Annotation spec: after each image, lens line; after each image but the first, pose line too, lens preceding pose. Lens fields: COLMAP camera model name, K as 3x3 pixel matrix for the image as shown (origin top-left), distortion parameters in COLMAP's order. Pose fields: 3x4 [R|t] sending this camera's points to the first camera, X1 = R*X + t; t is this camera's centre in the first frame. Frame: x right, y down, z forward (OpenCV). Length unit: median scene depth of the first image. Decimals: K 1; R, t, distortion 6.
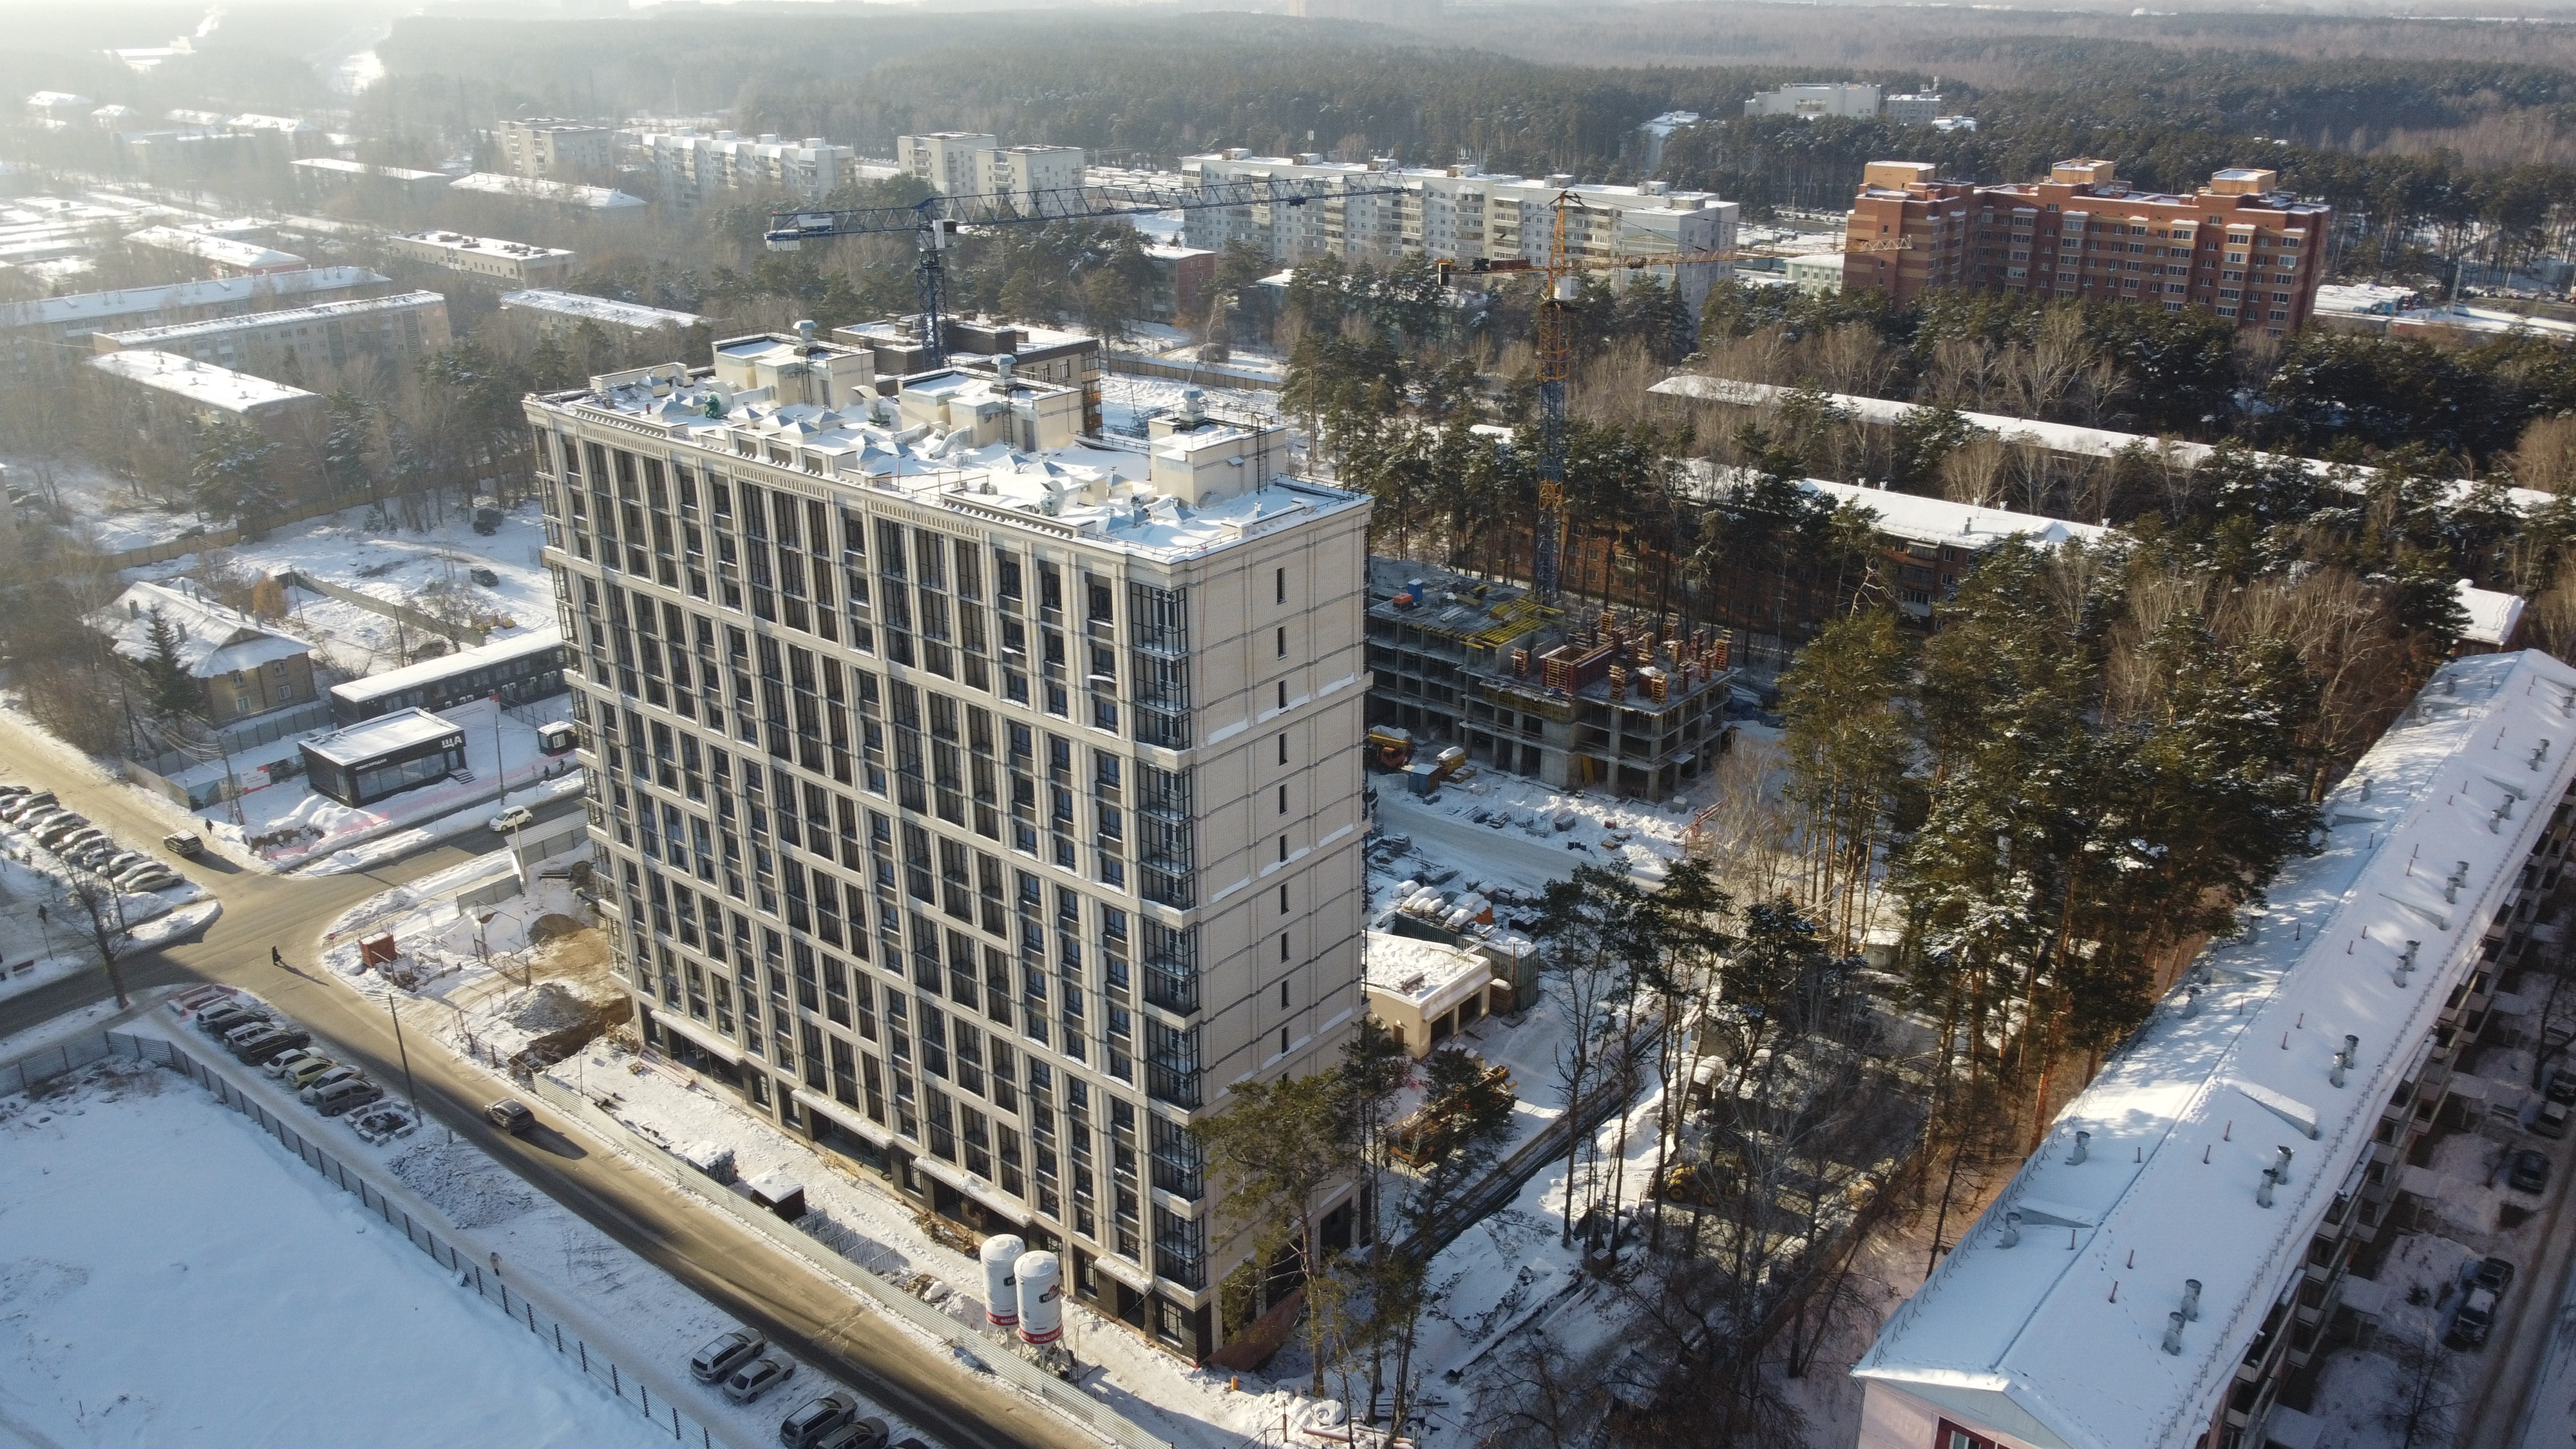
lens RADIAL K [[1959.4, 0, 1299.9], [0, 1959.4, 712.9], [0, 0, 1]] dist [0.002810, -0.004119]
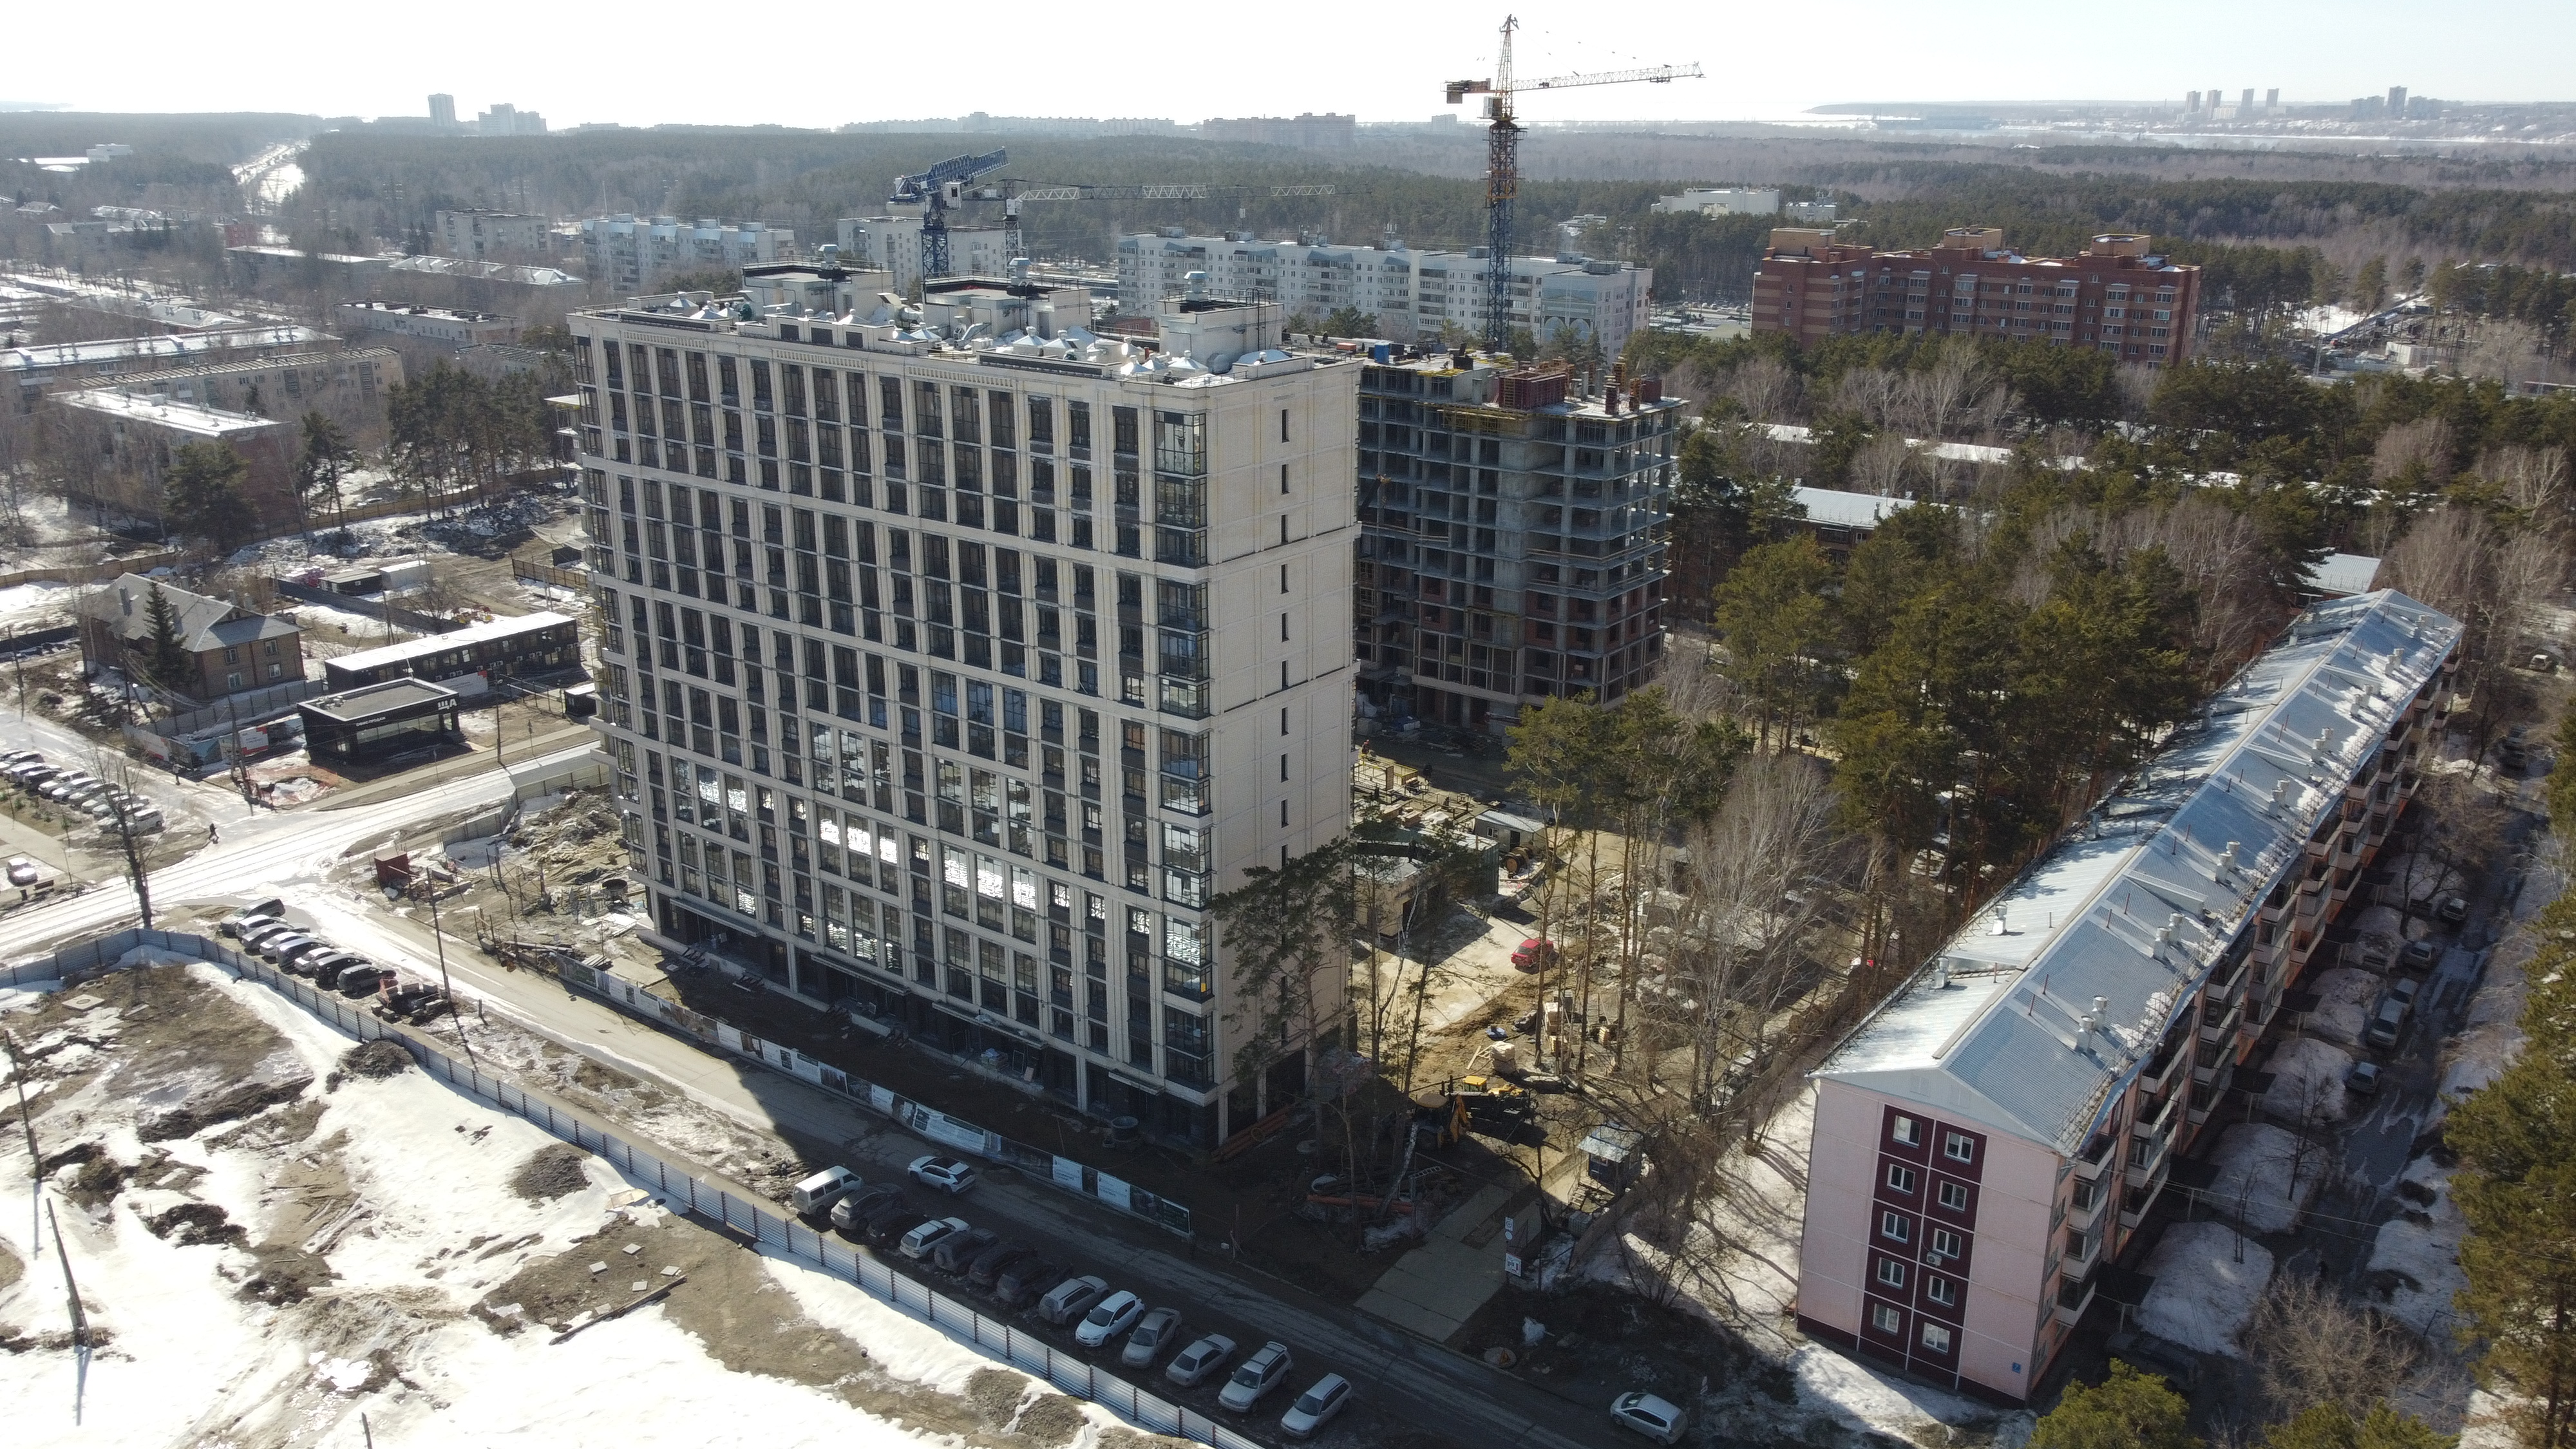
lens RADIAL K [[1959.4, 0, 1299.0], [0, 1959.4, 716.0], [0, 0, 1]] dist [0.002810, -0.004119]
pose [[0.999011, -0.004558, 0.044224, -0.026850], [0.007248, 0.998120, -0.060868, 0.087005], [-0.043863, 0.061128, 0.997166, -0.056780]]
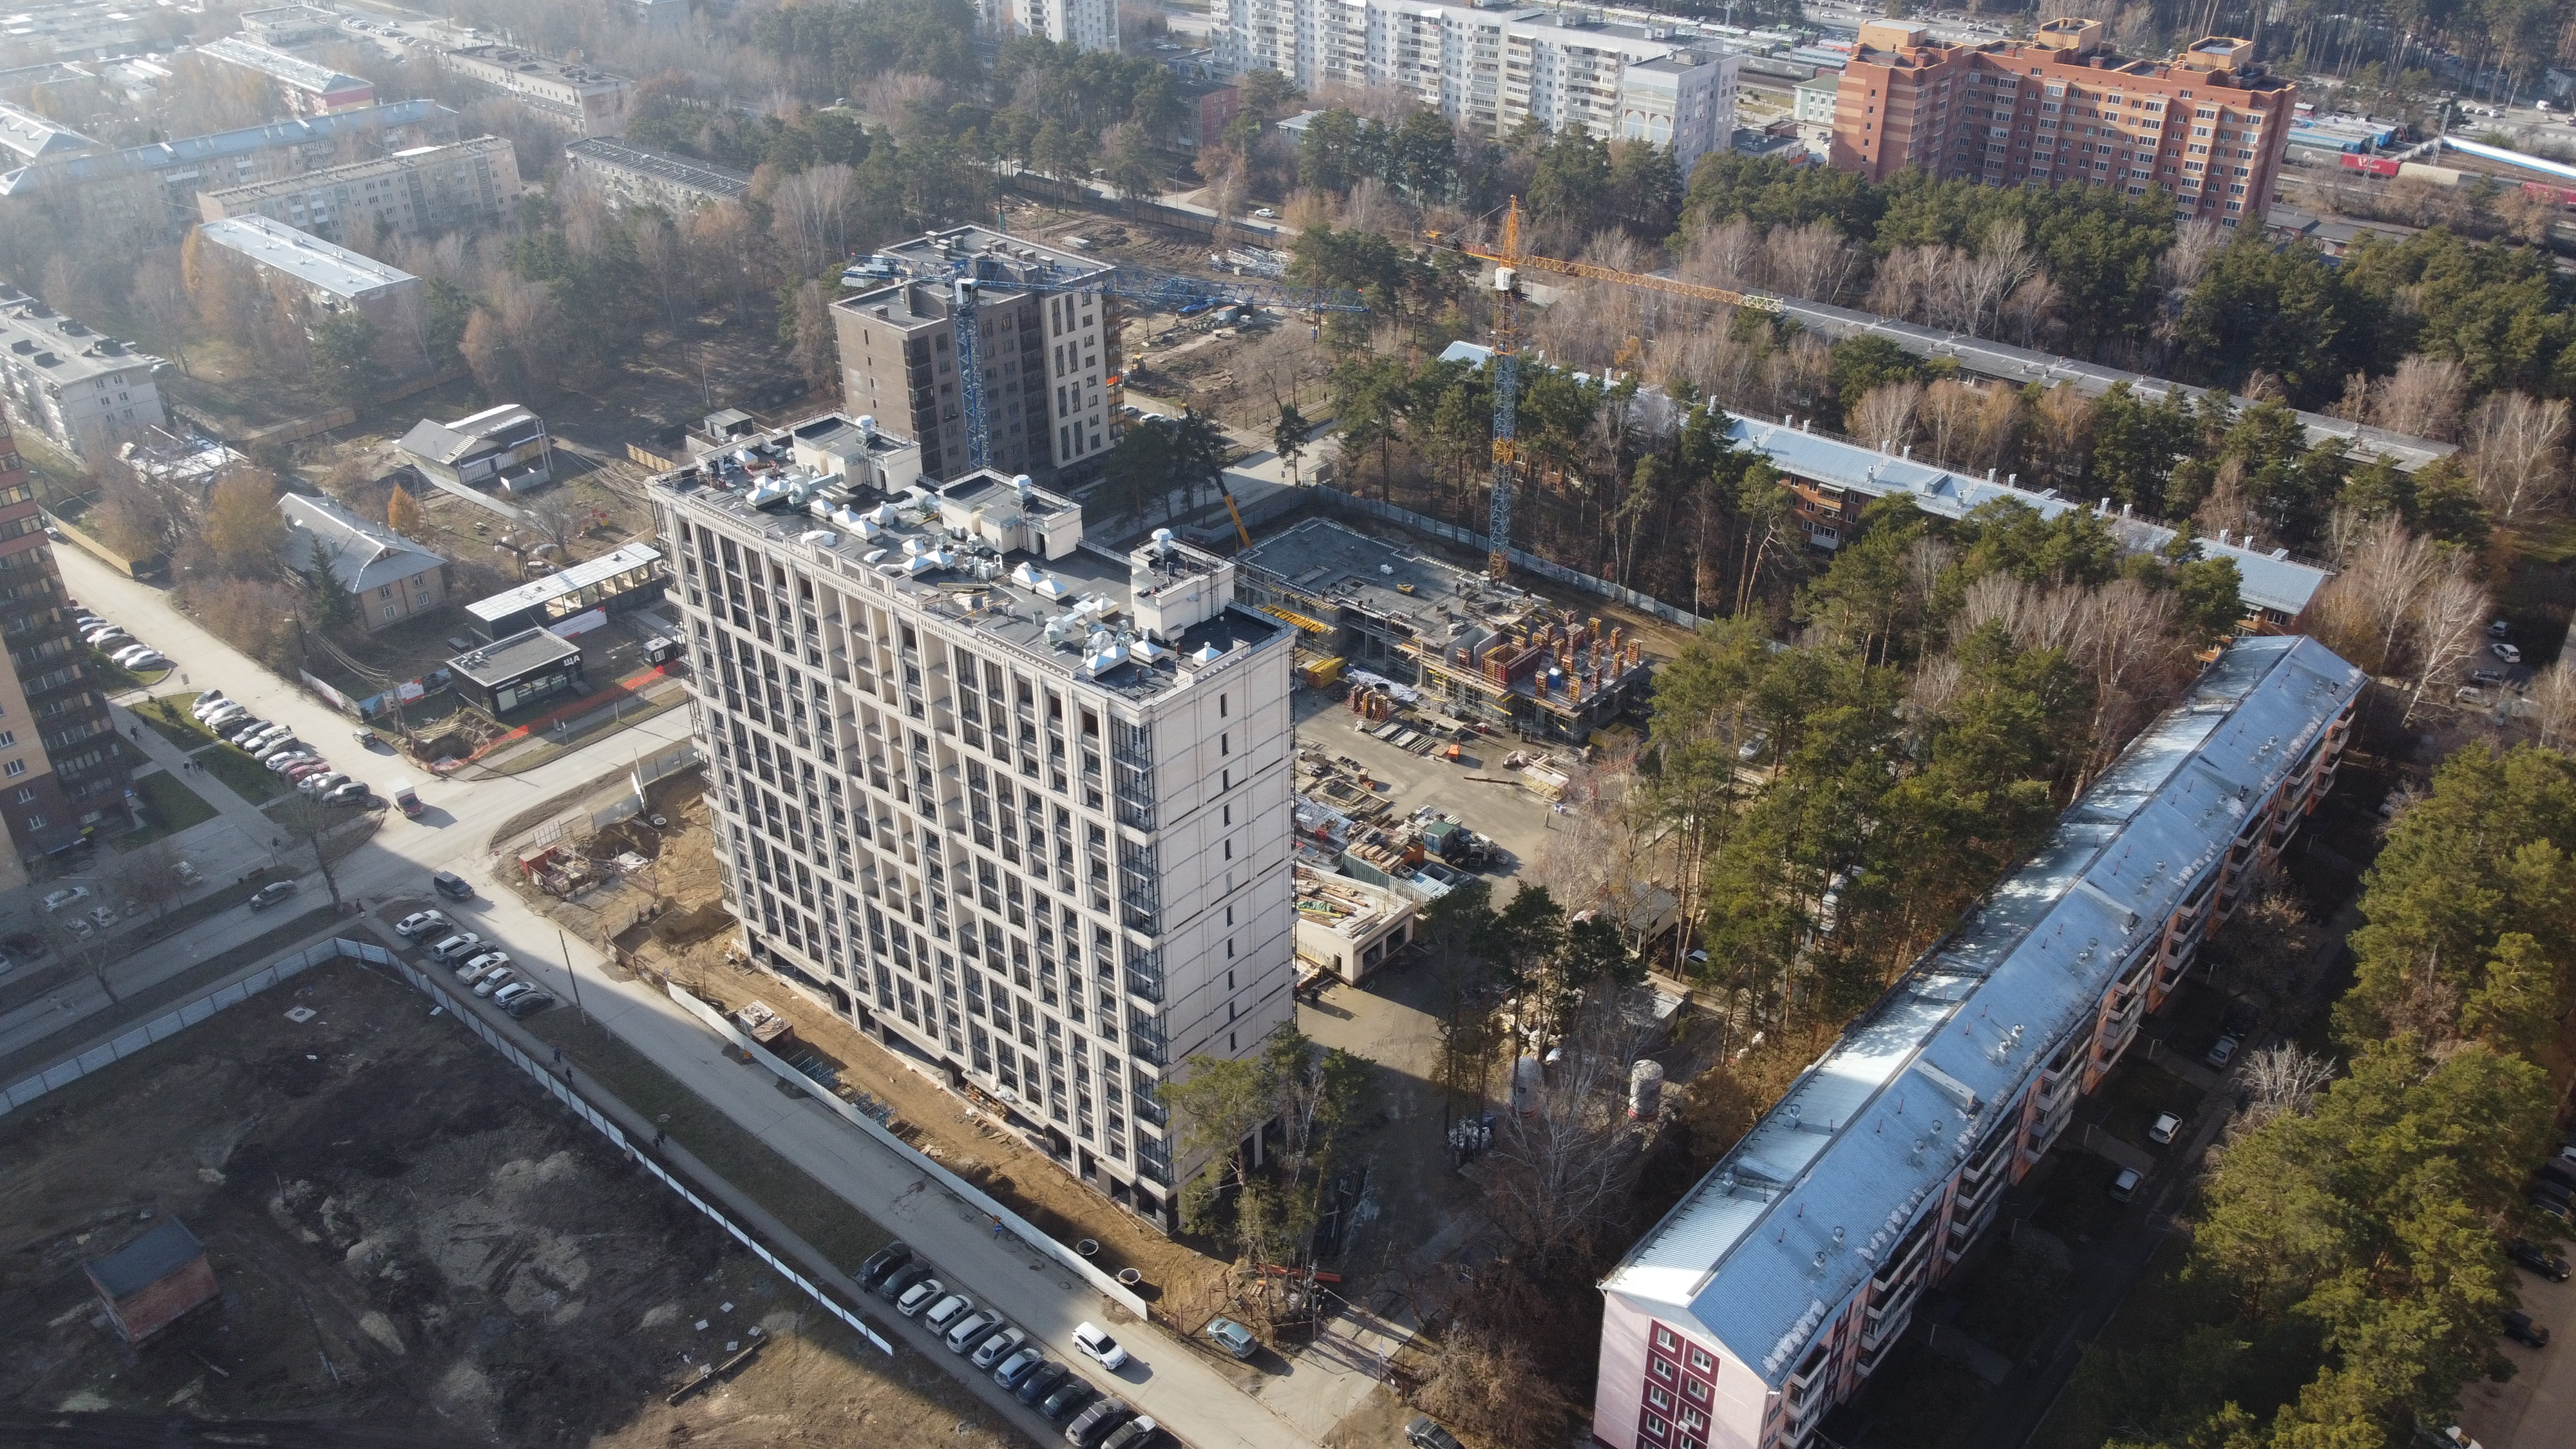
lens RADIAL K [[1959.4, 0, 1298.1], [0, 1959.4, 717.3], [0, 0, 1]] dist [0.002810, -0.004119]
pose [[0.999646, 0.014432, -0.022369, 0.037024], [-0.010893, 0.988482, 0.150944, -0.134615], [0.024290, -0.150646, 0.988289, -0.174295]]
